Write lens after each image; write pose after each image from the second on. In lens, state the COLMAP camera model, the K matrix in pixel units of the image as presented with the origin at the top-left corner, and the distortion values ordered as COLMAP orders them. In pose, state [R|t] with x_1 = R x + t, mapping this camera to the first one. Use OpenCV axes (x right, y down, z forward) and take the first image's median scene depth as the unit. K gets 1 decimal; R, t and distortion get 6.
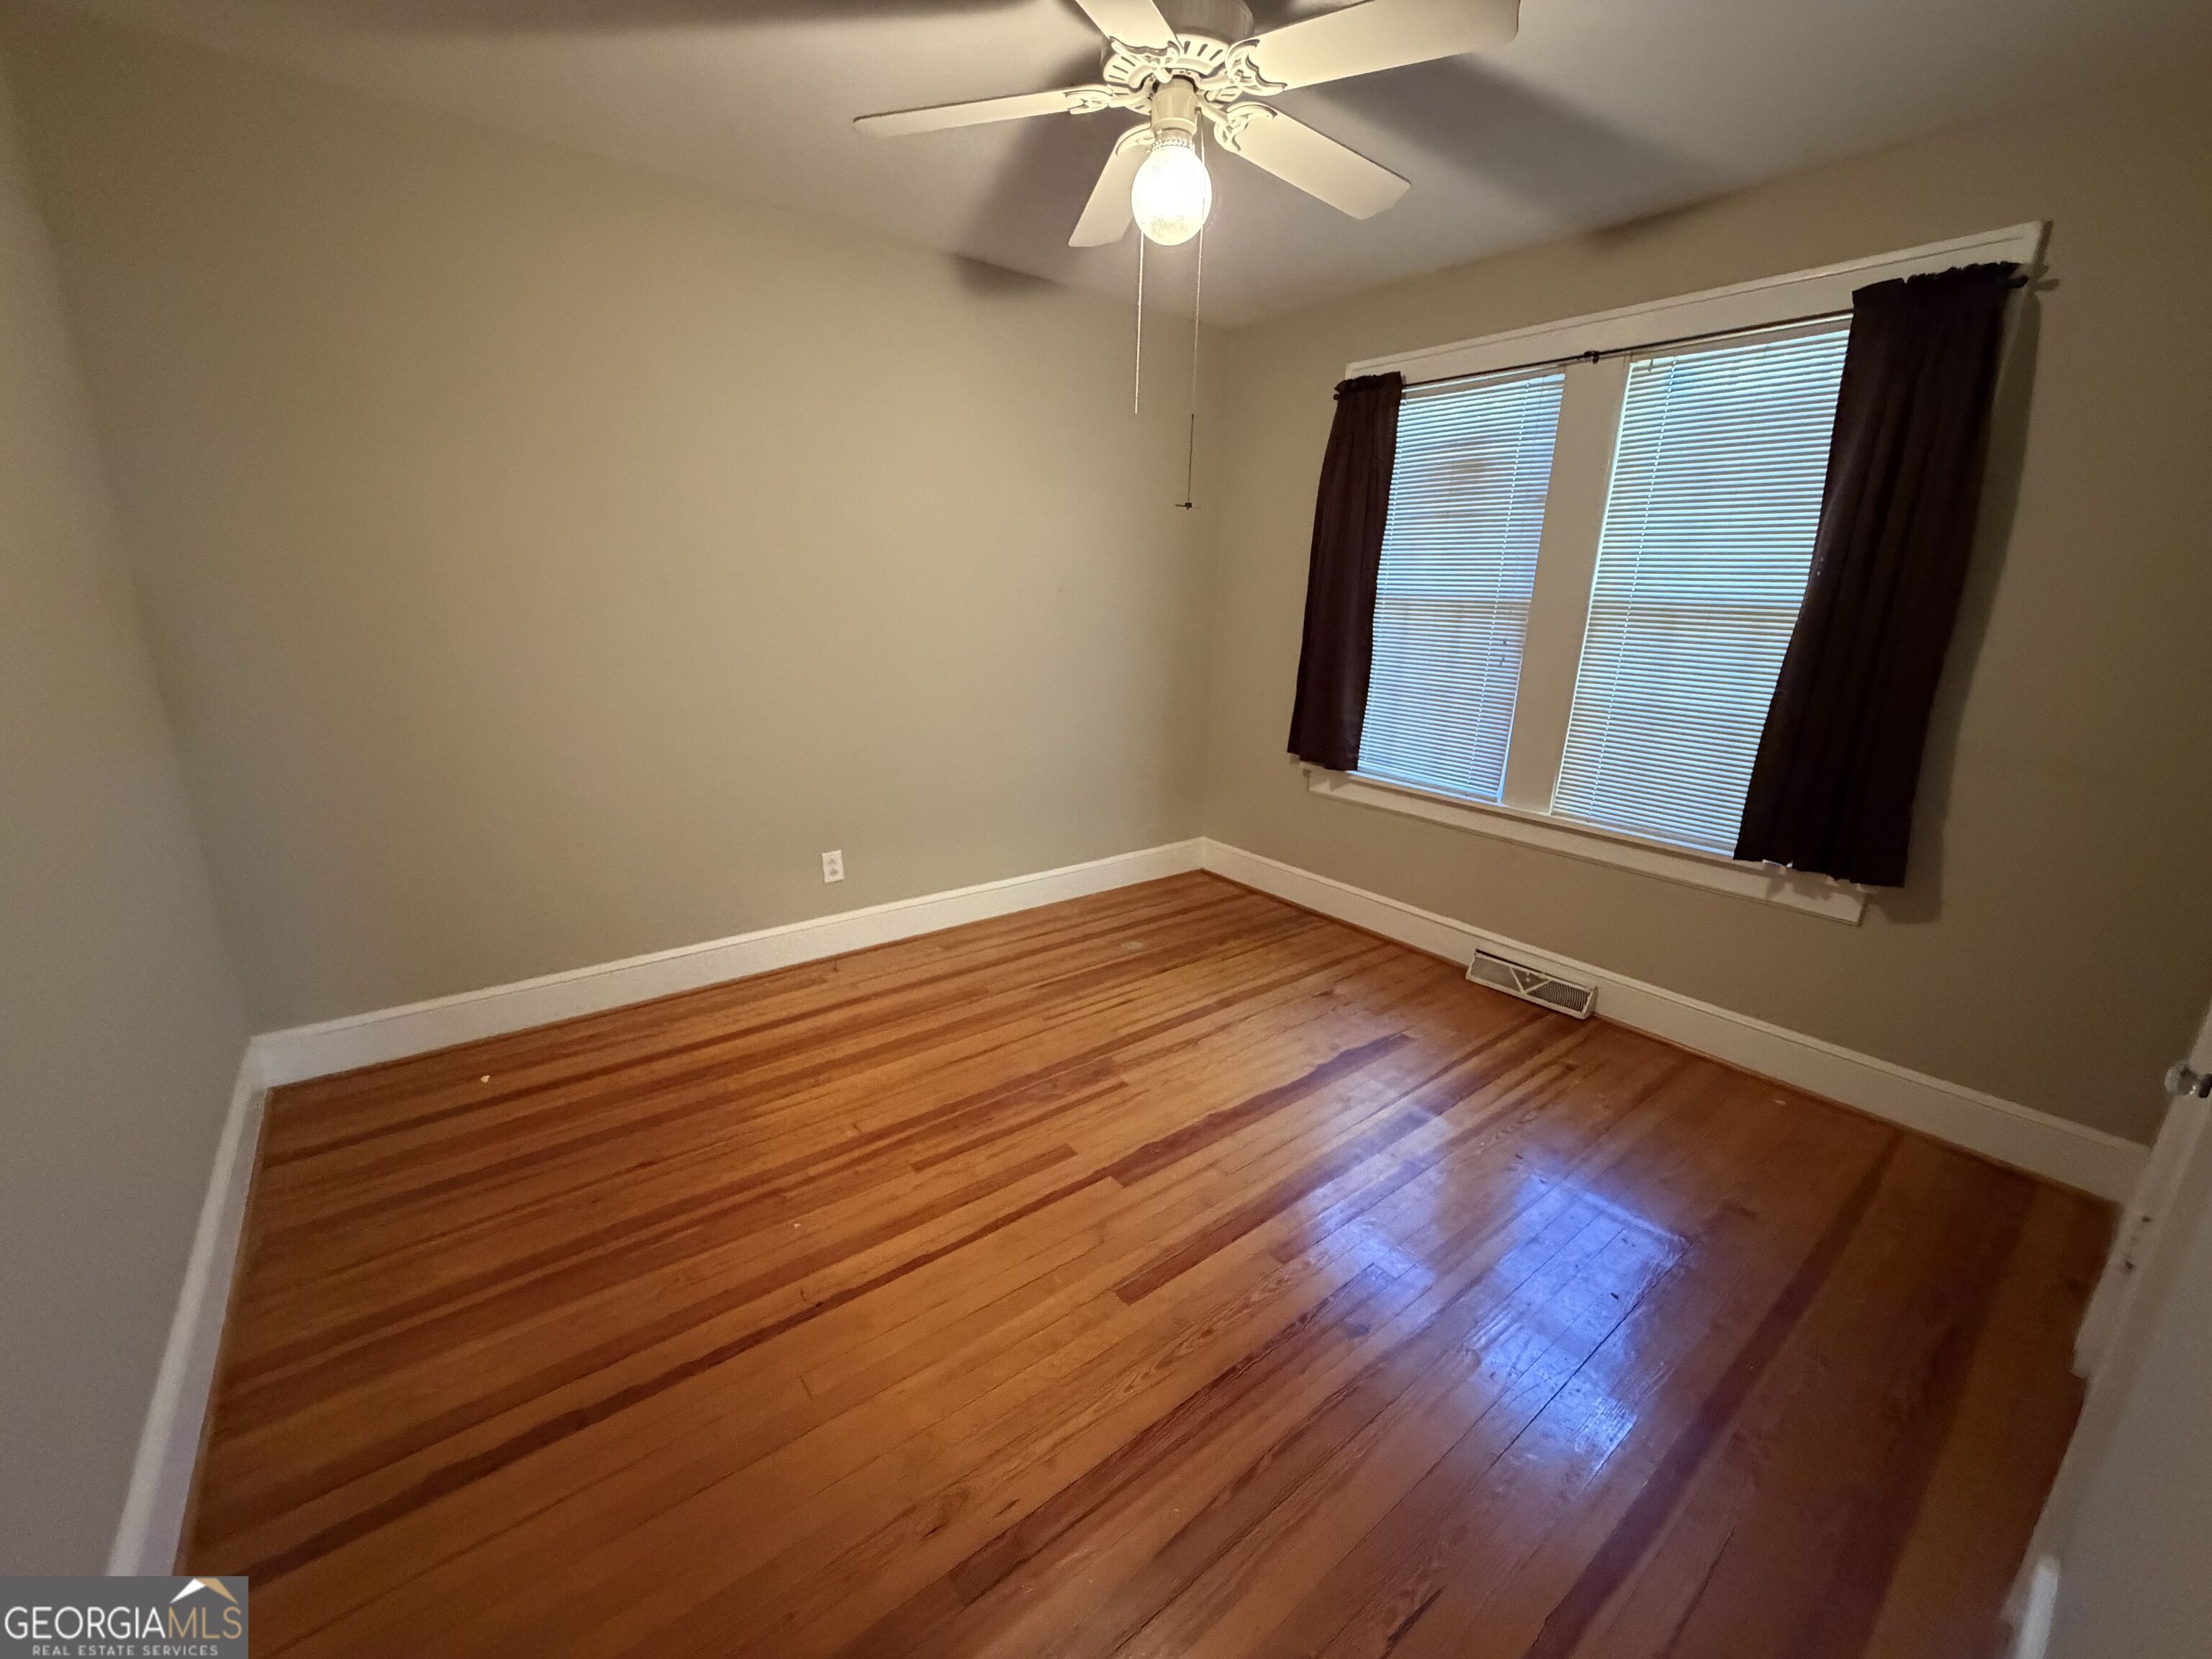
lens RADIAL K [[883.0, 0, 1107.1], [0, 883.0, 827.6], [0, 0, 1]] dist [0.001726, -0.000462]
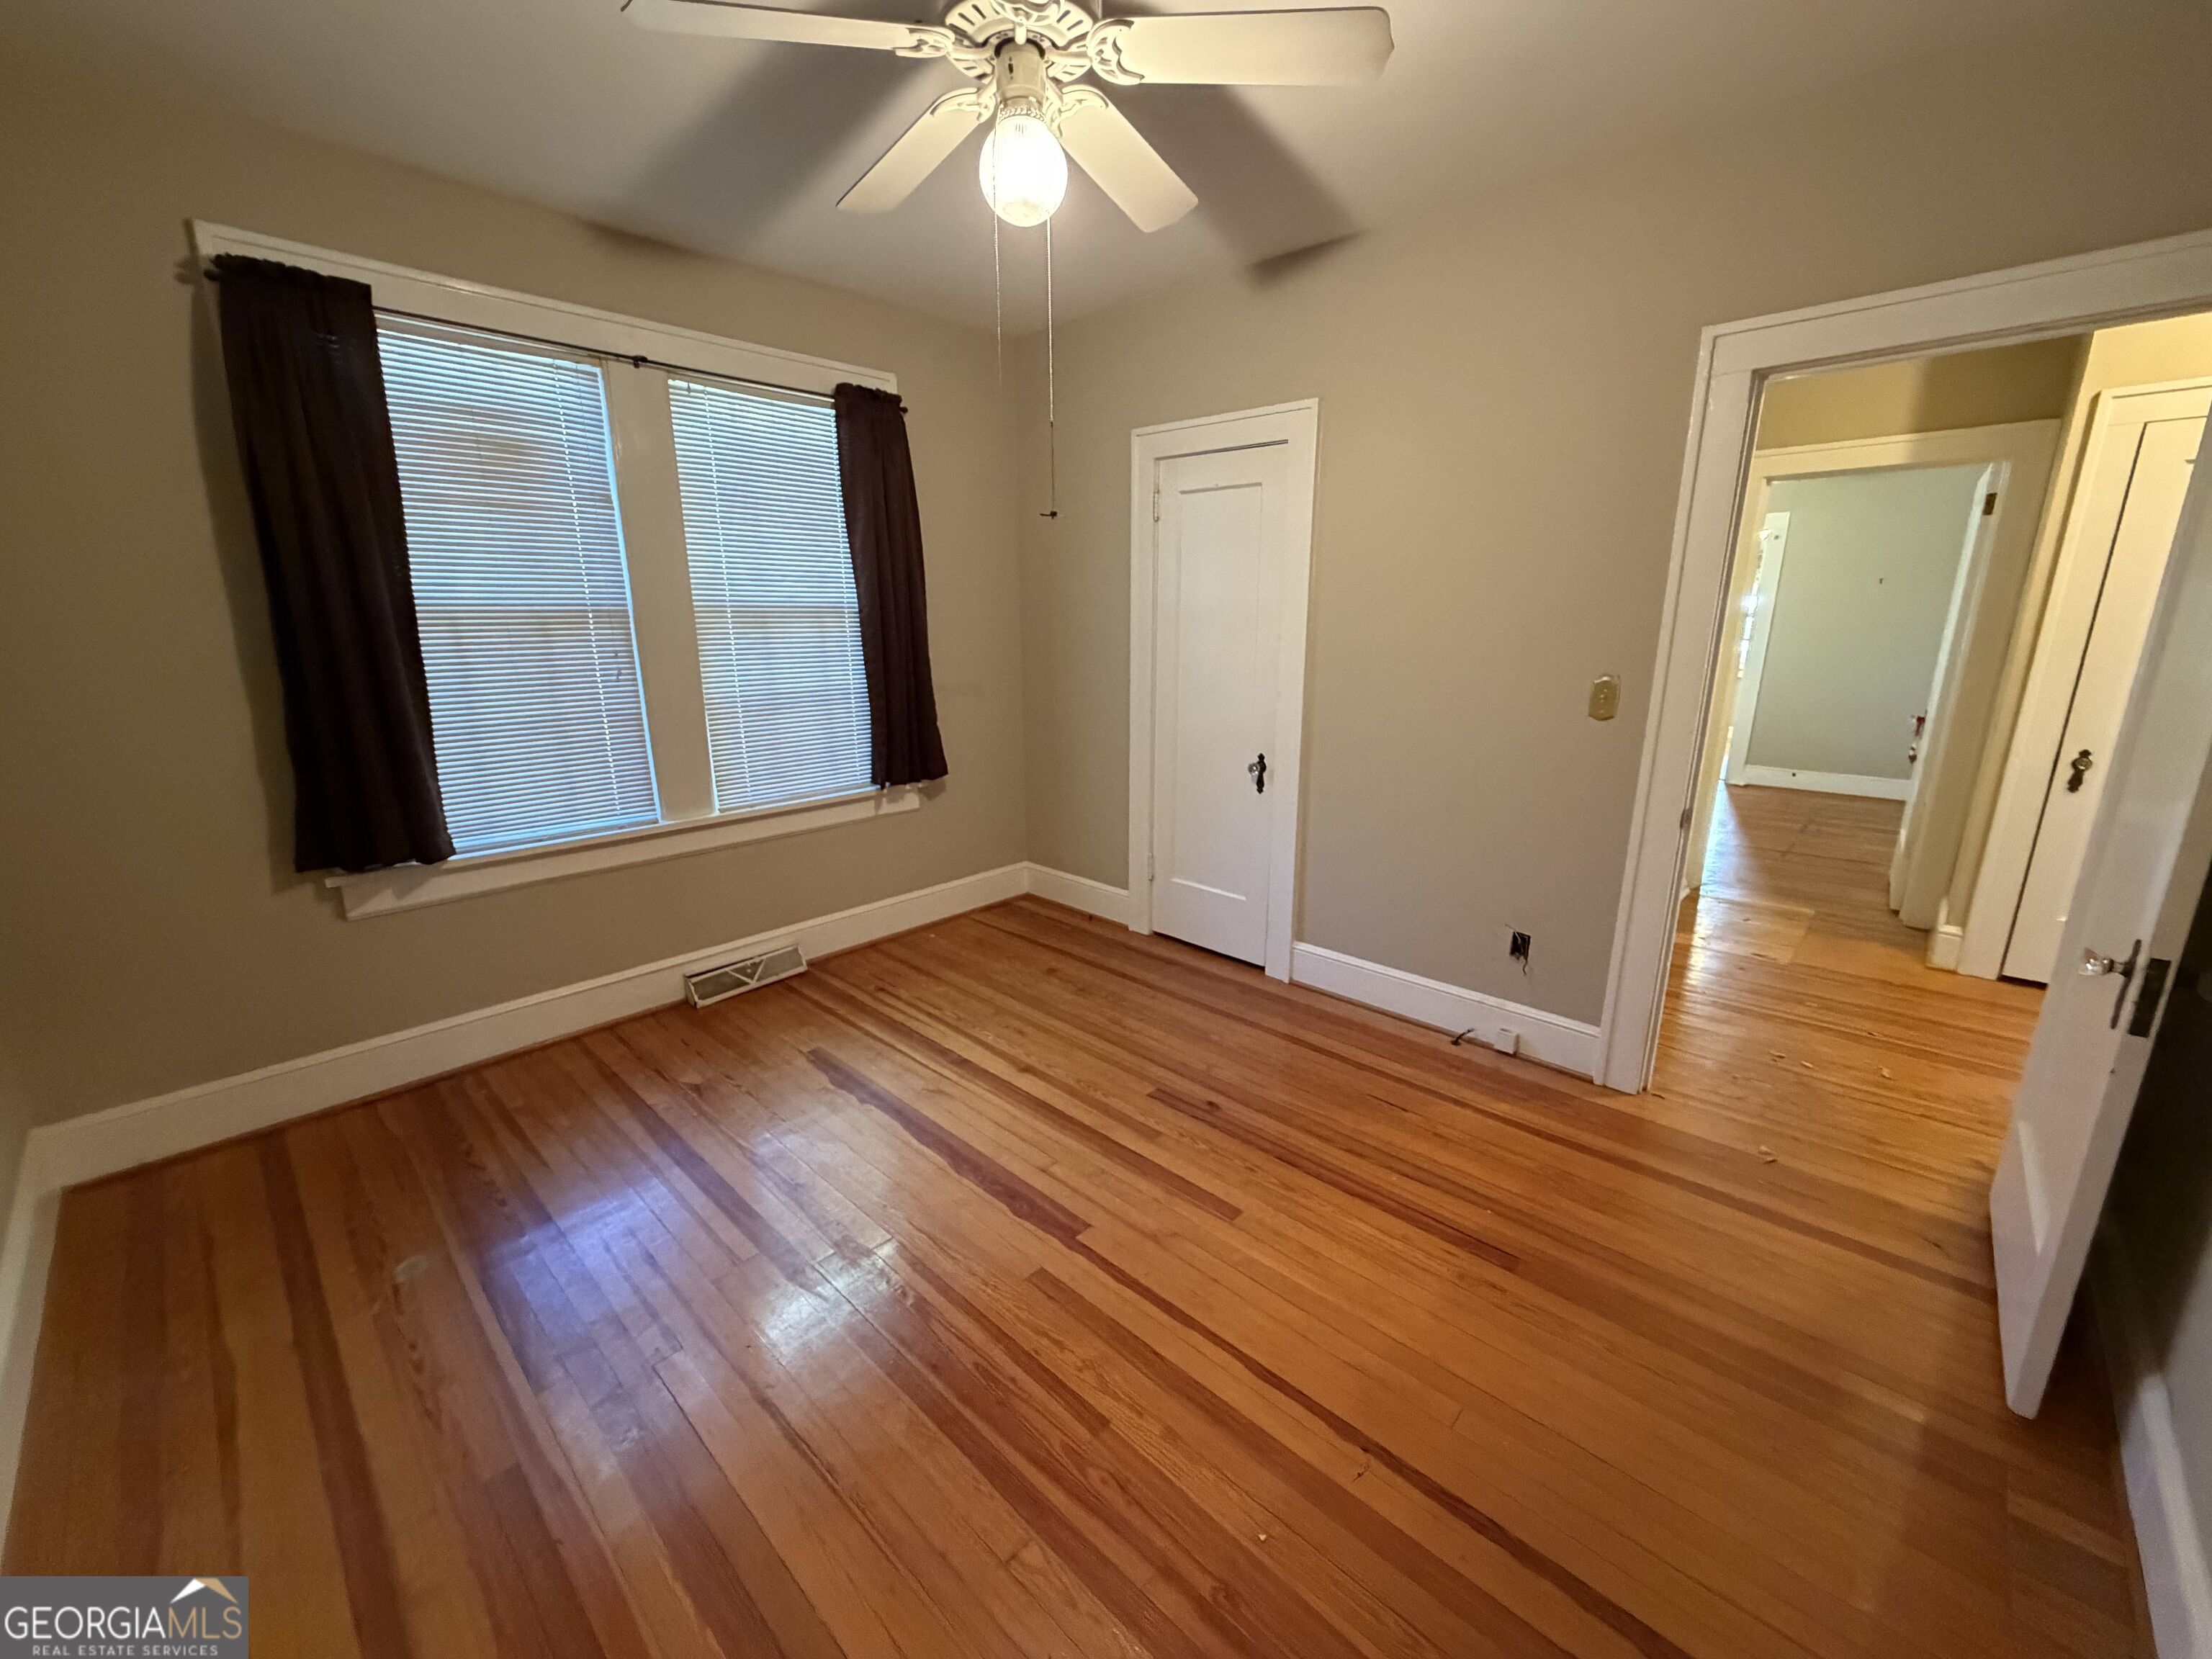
lens RADIAL K [[883.0, 0, 1085.0], [0, 883.0, 827.7], [0, 0, 1]] dist [0.001726, -0.000462]
pose [[-0.132072, -0.265313, 0.955074, -0.572481], [0.262084, 0.919879, 0.291779, -0.198792], [-0.955965, 0.288845, -0.051955, 0.686720]]
